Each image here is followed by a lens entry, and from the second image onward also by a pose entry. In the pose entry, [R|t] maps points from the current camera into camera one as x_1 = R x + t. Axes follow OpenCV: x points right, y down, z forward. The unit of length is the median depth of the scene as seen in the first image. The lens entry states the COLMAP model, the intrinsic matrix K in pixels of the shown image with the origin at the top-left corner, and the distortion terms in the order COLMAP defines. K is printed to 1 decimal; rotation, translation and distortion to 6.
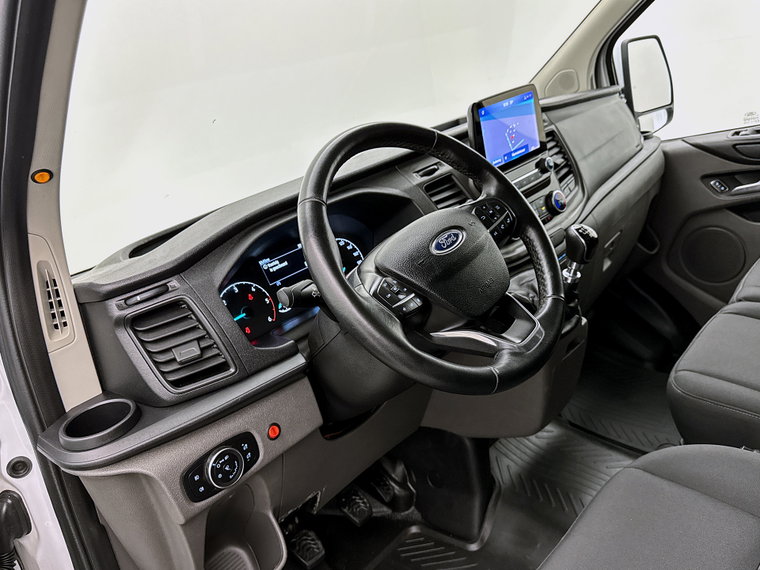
lens RADIAL K [[607.1, 0, 379.3], [0, 607.1, 284.9], [0, 0, 1]] dist [0.006456, -0.006021]
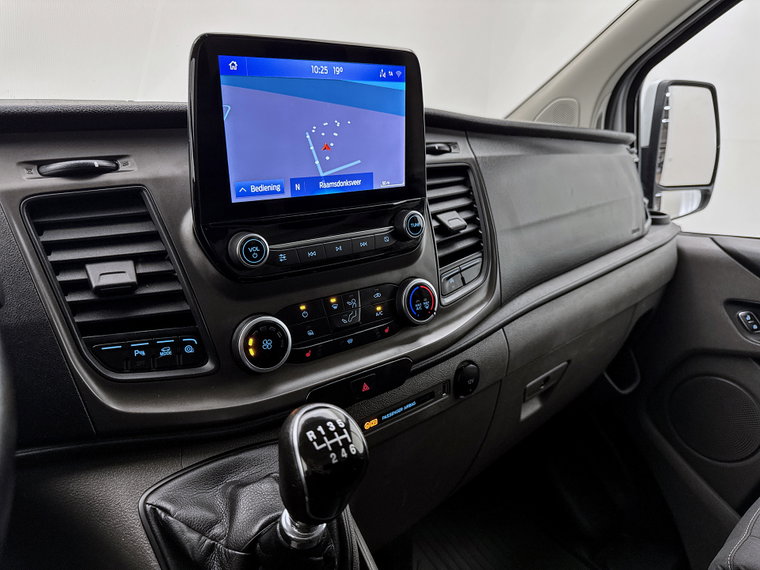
lens RADIAL K [[556.8, 0, 377.8], [0, 556.8, 284.4], [0, 0, 1]] dist [0.031644, -0.033787]
pose [[0.966923, 0.248268, -0.058504, 0.214890], [-0.249112, 0.968446, -0.007501, -0.104489], [0.054795, 0.021826, 0.998259, 0.408673]]
